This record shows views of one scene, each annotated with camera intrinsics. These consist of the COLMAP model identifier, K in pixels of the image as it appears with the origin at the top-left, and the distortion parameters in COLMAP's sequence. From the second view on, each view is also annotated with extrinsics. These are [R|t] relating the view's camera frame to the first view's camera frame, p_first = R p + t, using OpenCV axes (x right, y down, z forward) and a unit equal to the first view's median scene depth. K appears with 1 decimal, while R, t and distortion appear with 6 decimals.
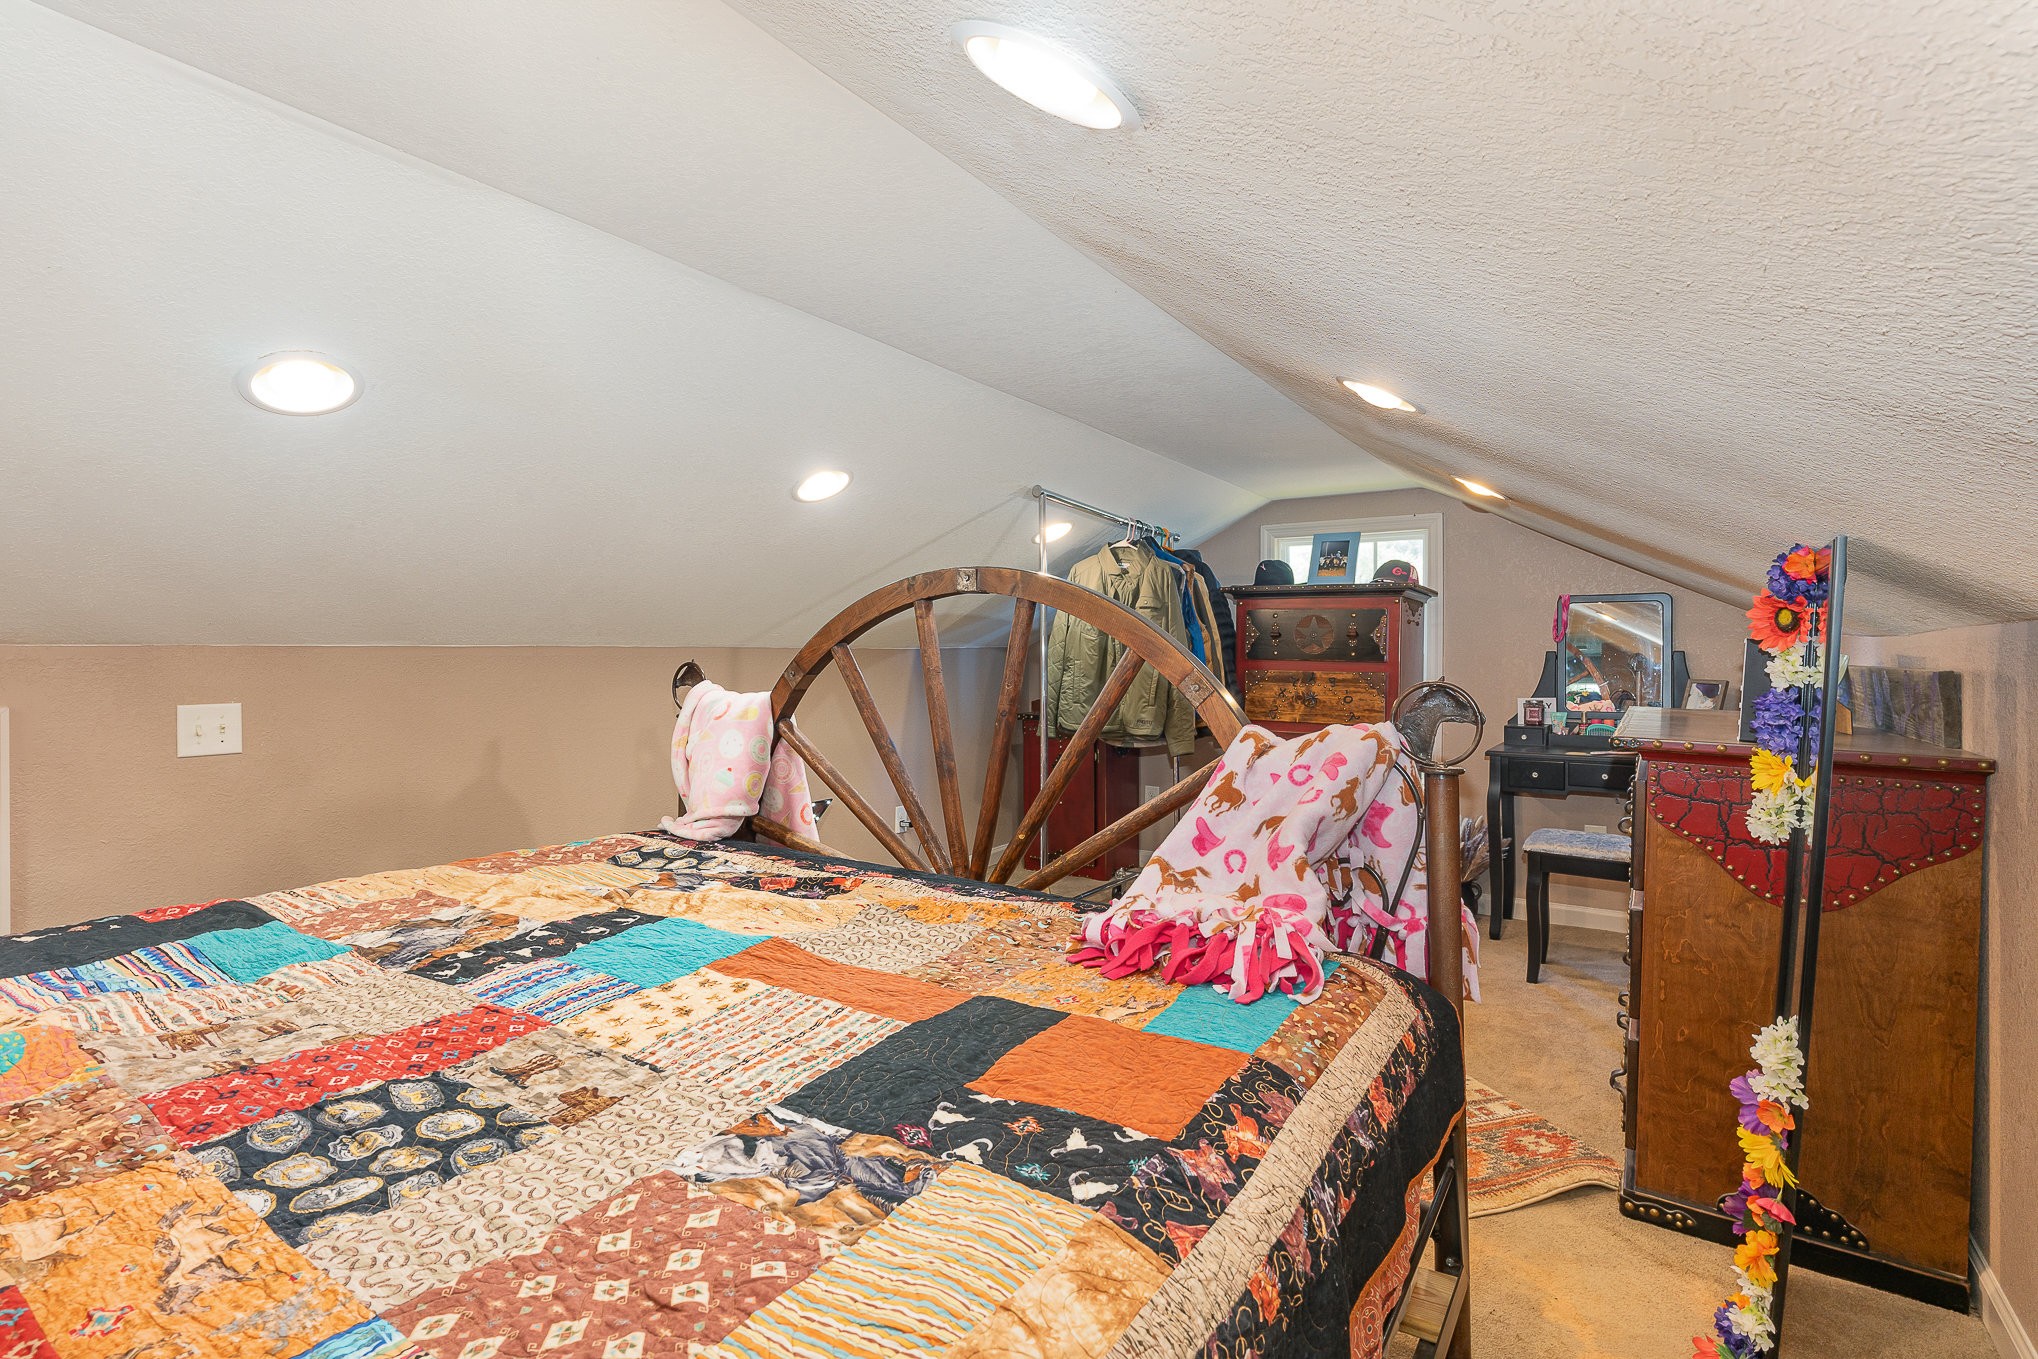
lens RADIAL K [[985.3, 0, 1021.2], [0, 985.3, 649.2], [0, 0, 1]] dist [0.000875, 0.000510]
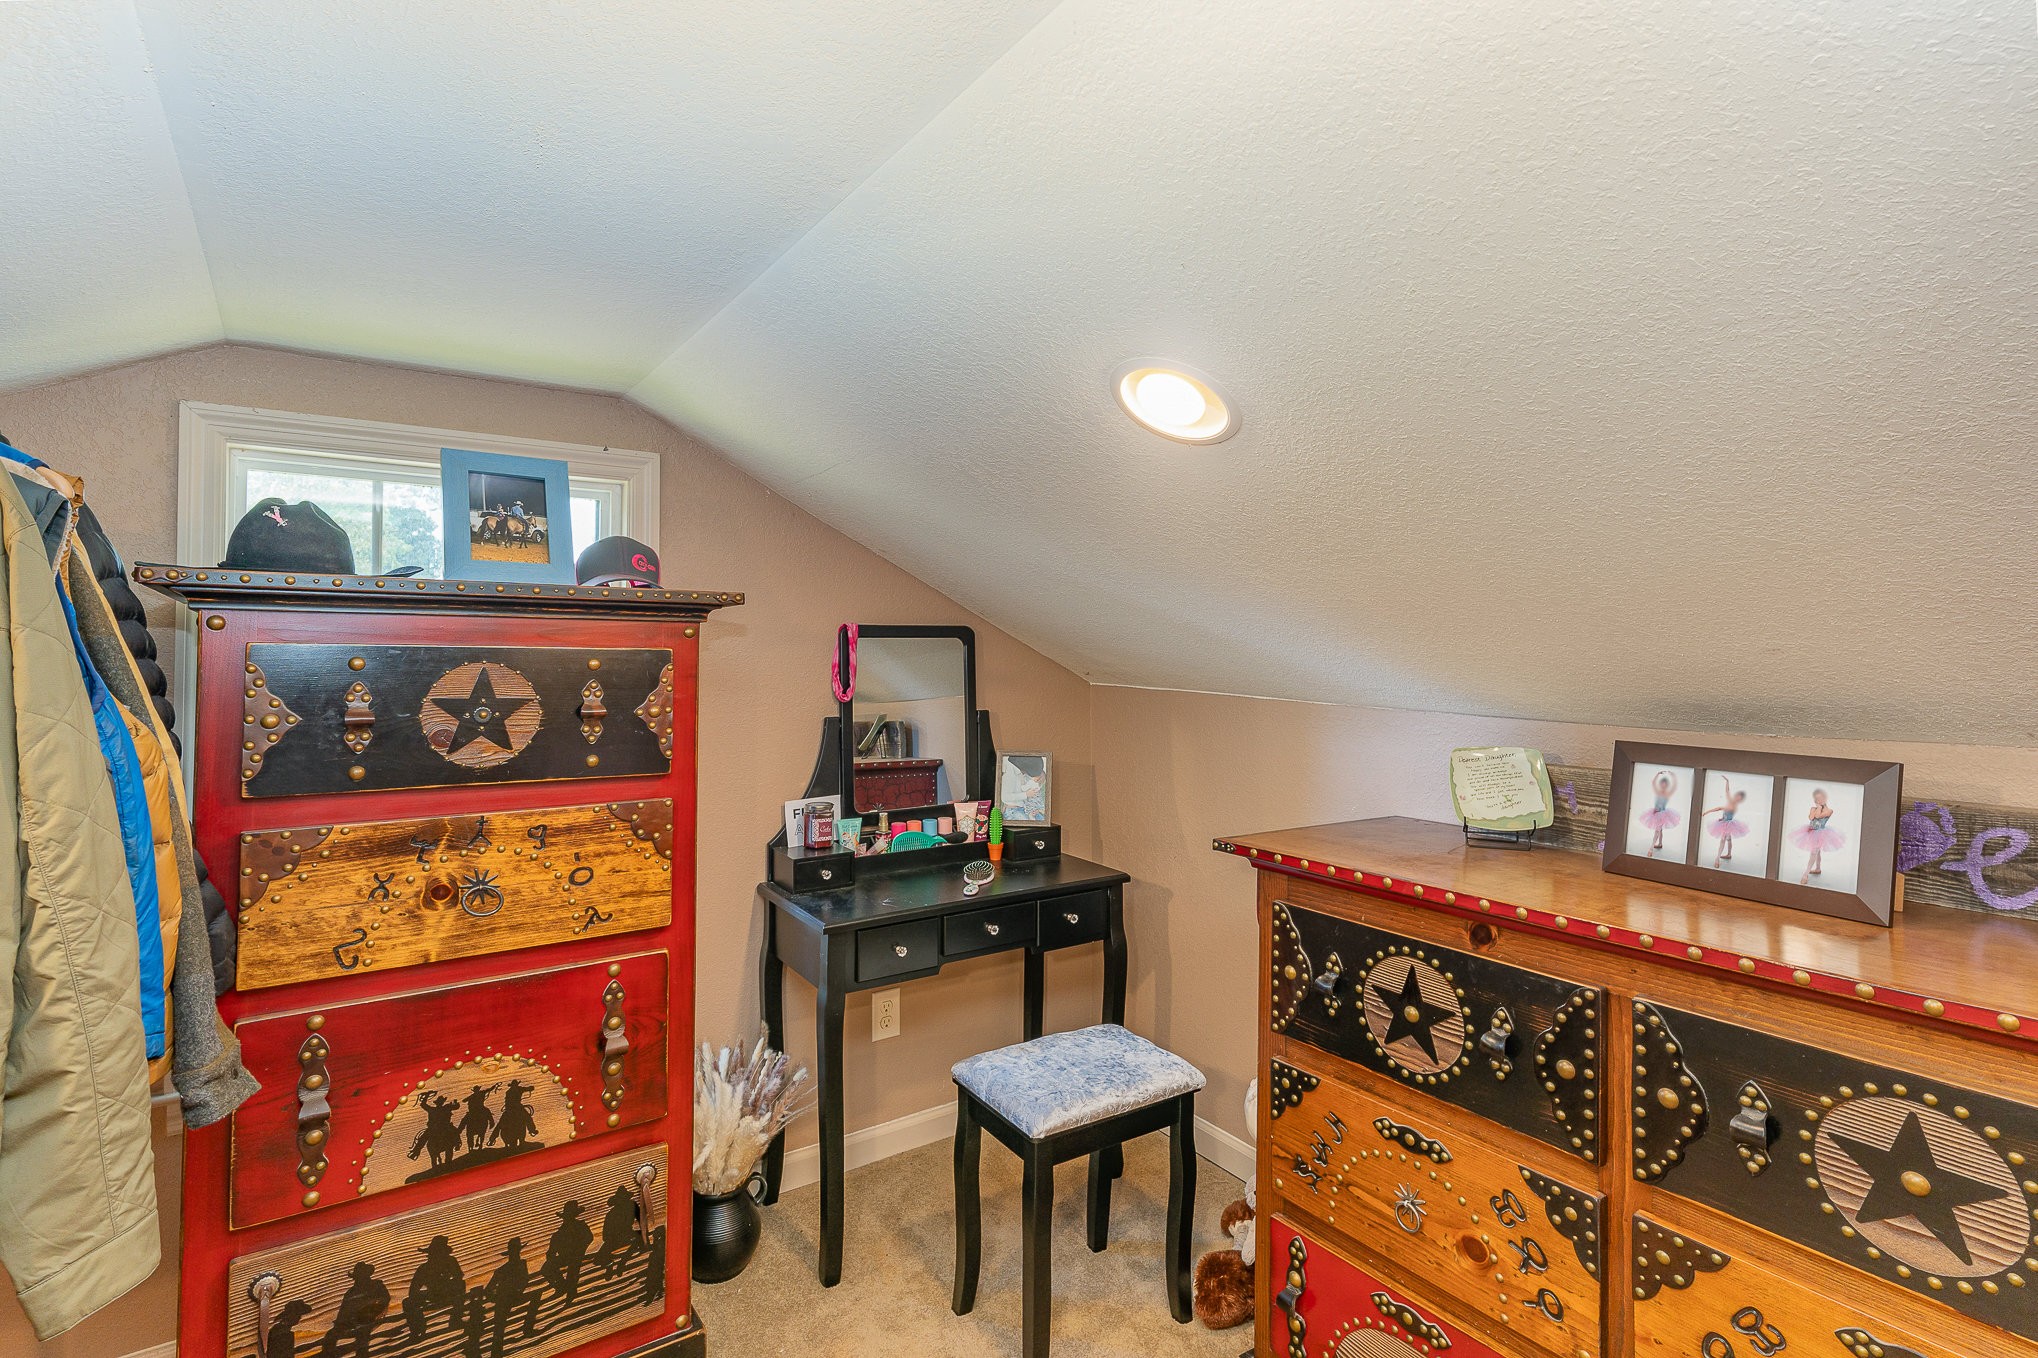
lens RADIAL K [[985.3, 0, 1021.2], [0, 985.3, 648.7], [0, 0, 1]] dist [0.000875, 0.000510]
pose [[0.373103, -0.002369, 0.927787, 0.027089], [-0.001453, 0.999994, 0.003137, -0.041083], [-0.927789, -0.002518, 0.373098, 0.665495]]
